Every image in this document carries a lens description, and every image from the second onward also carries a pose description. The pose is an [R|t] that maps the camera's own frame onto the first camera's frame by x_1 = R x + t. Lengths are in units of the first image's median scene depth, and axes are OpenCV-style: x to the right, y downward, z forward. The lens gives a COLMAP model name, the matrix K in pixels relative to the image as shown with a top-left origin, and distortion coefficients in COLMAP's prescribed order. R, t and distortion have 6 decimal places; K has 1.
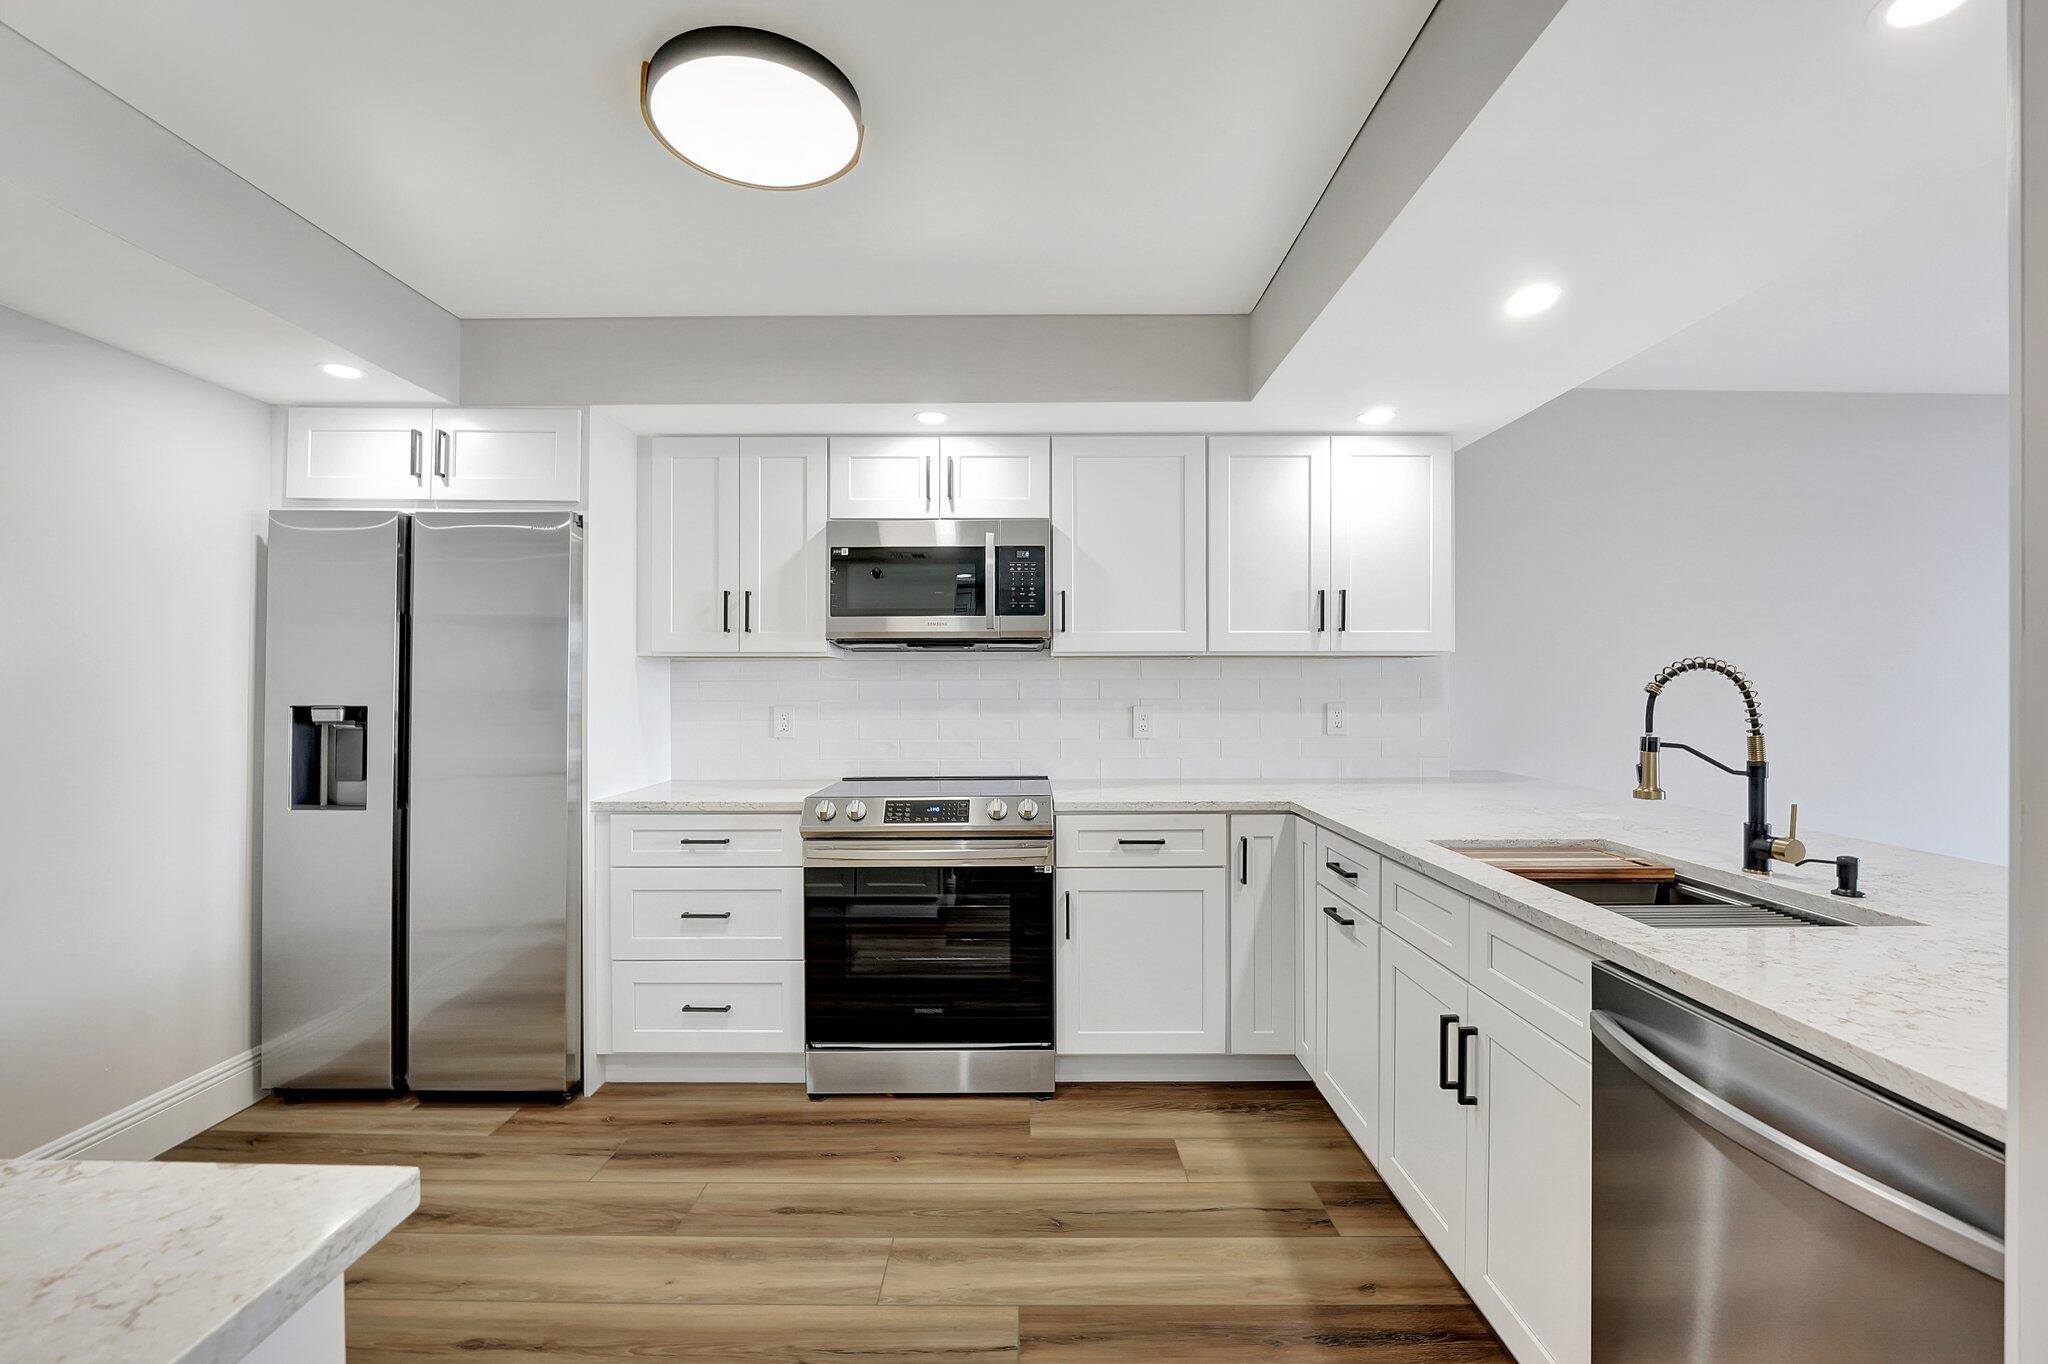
lens RADIAL K [[876.3, 0, 1017.7], [0, 876.3, 693.1], [0, 0, 1]] dist [-0.029165, 0.002526]
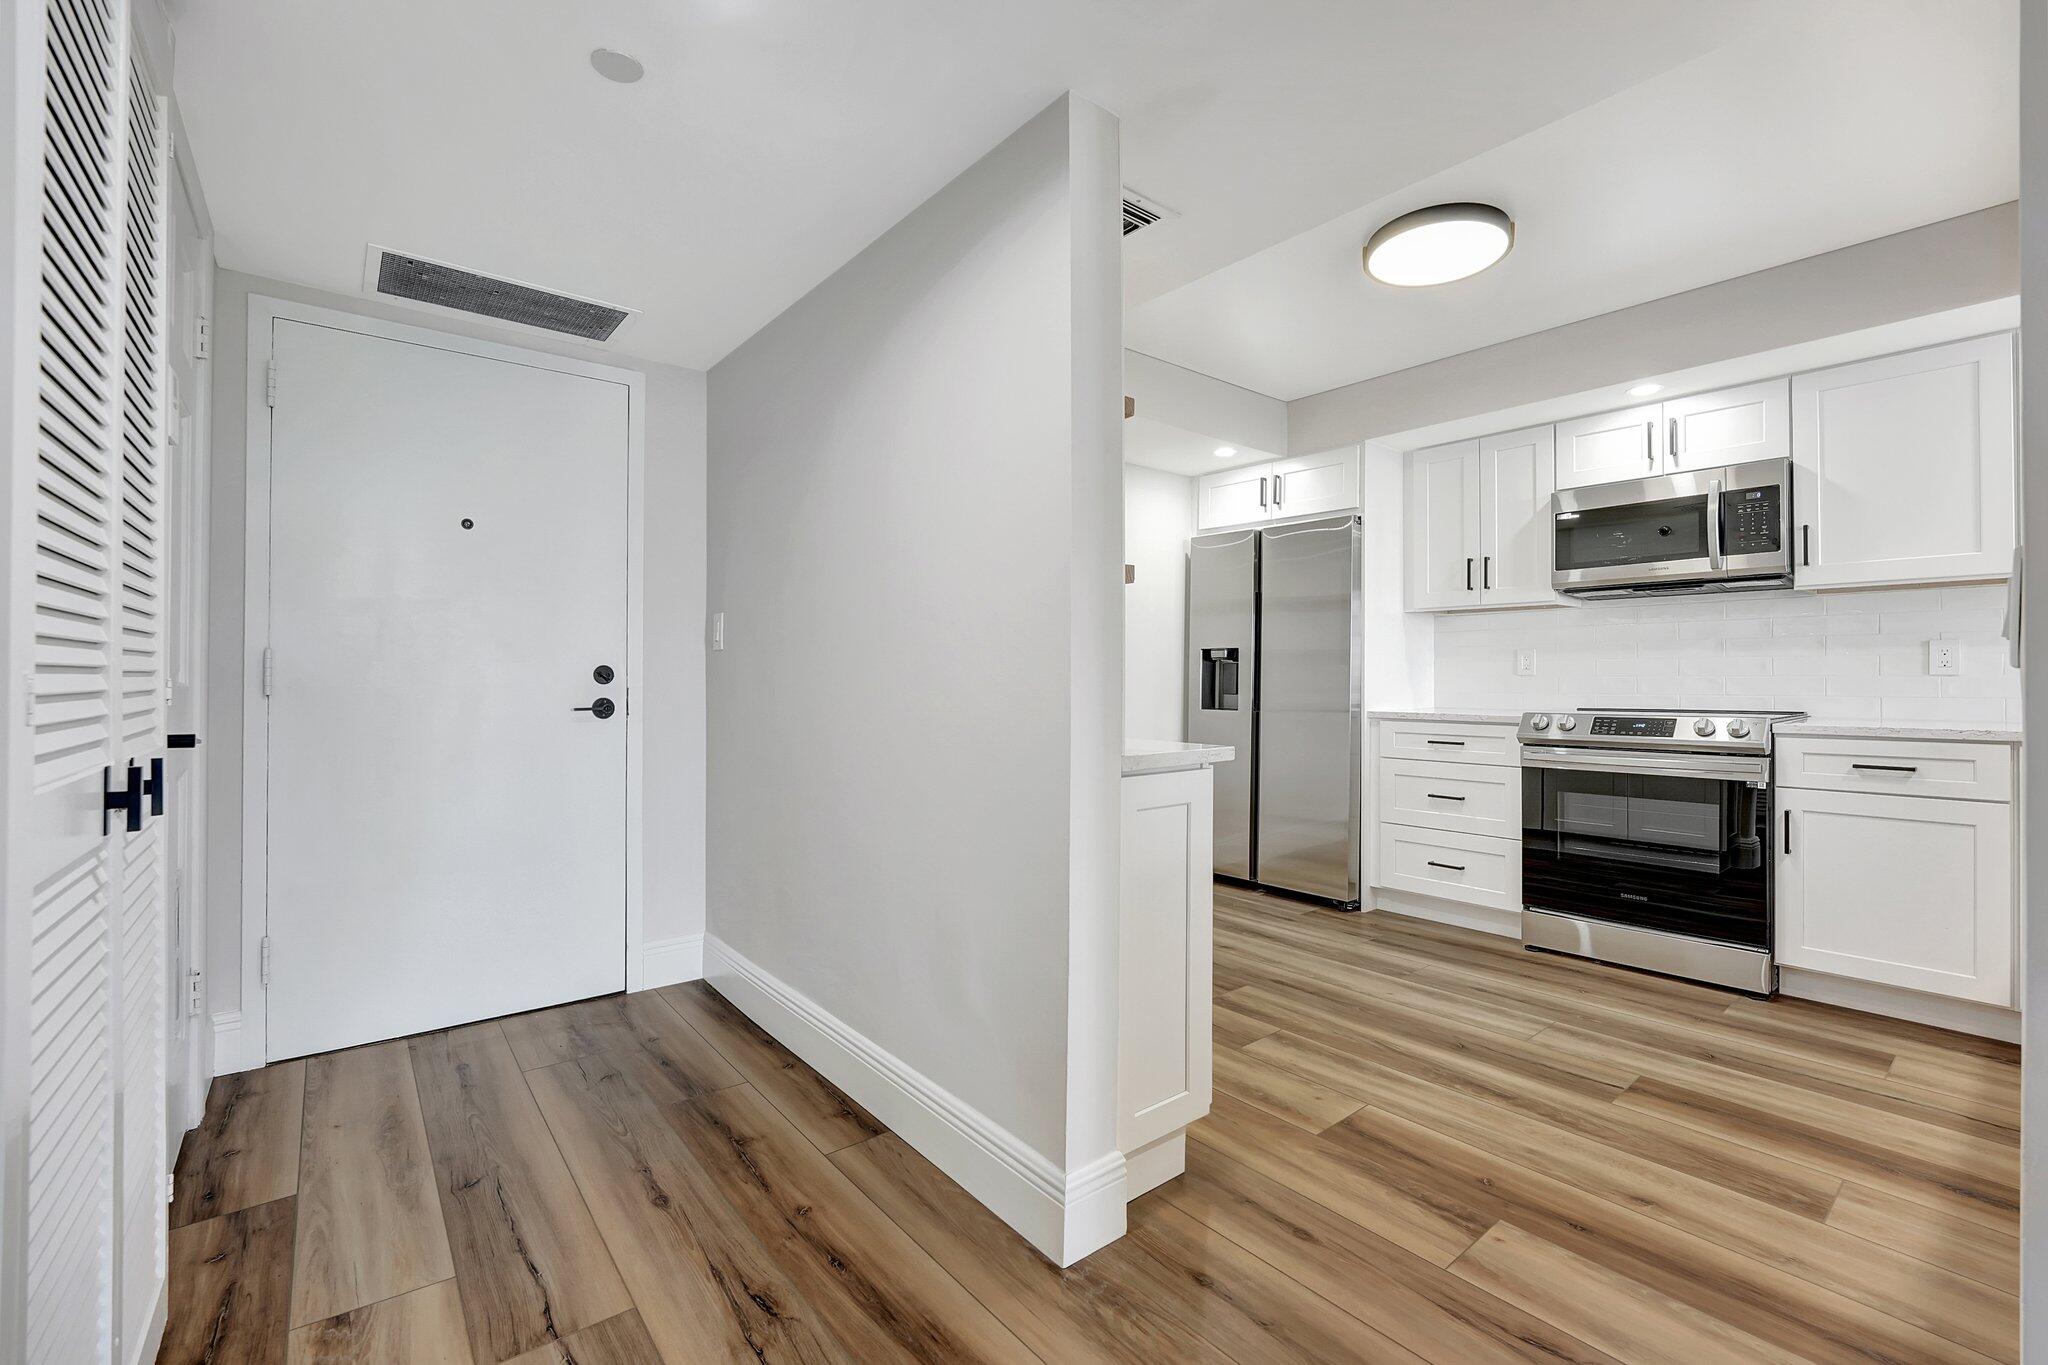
lens RADIAL K [[876.3, 0, 1002.0], [0, 876.3, 672.3], [0, 0, 1]] dist [-0.029165, 0.002526]
pose [[0.609257, -0.002890, -0.792968, 0.300057], [-0.002135, 0.999984, -0.005285, 0.069460], [0.792970, 0.004913, 0.609240, -0.383354]]
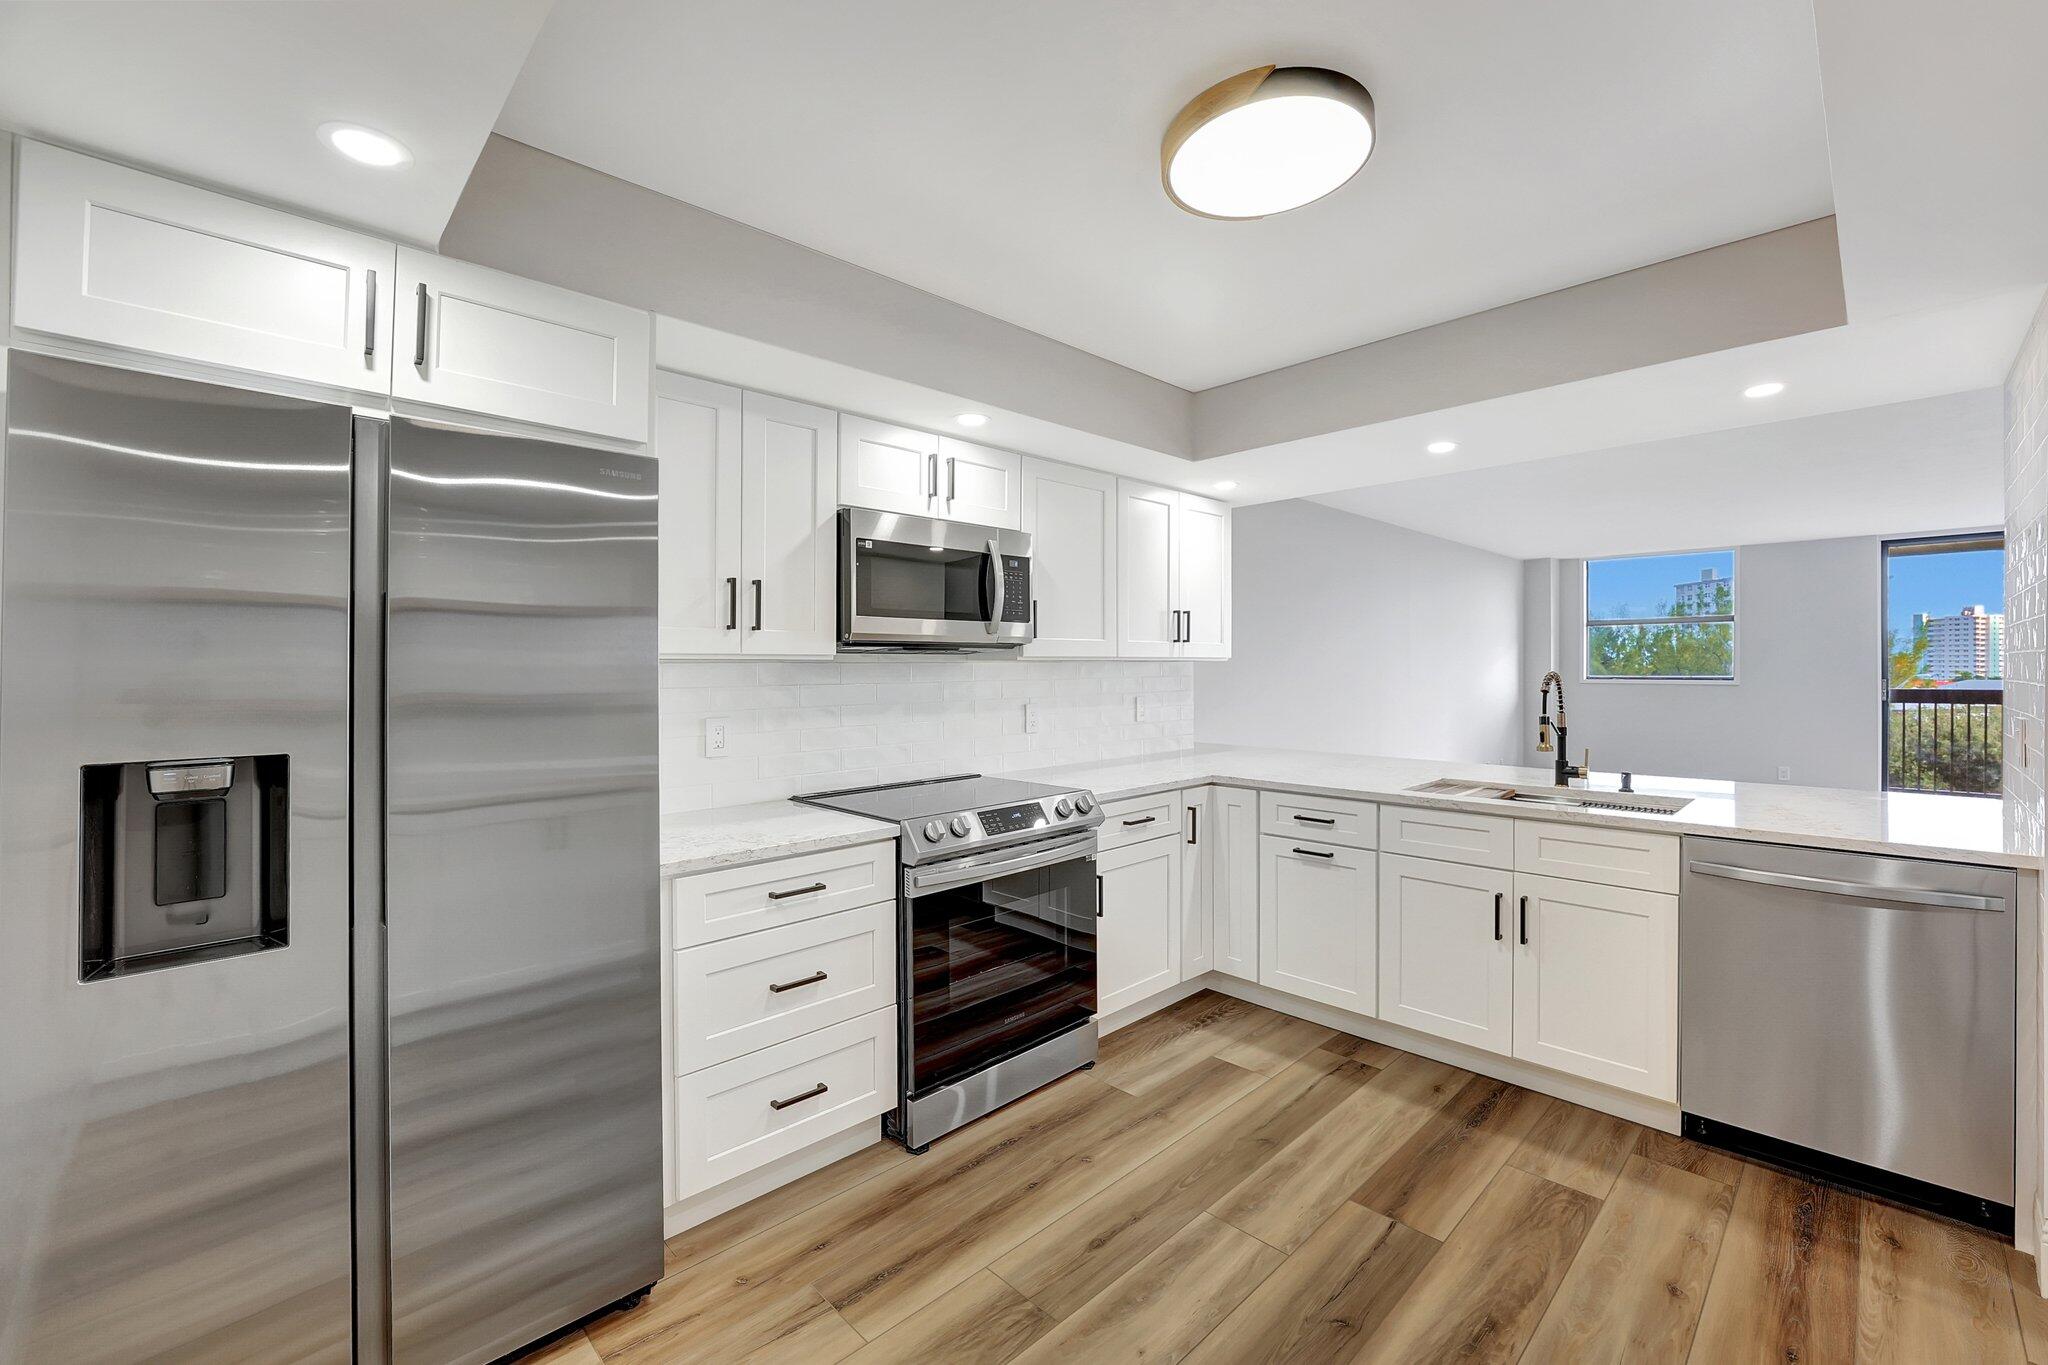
lens RADIAL K [[842.2, 0, 1007.8], [0, 842.2, 668.0], [0, 0, 1]] dist [-0.035817, 0.002777]
pose [[0.731307, -0.006932, 0.682013, -0.756222], [0.014051, 0.999889, -0.004903, -0.030054], [-0.681903, 0.013168, 0.731324, 0.303340]]
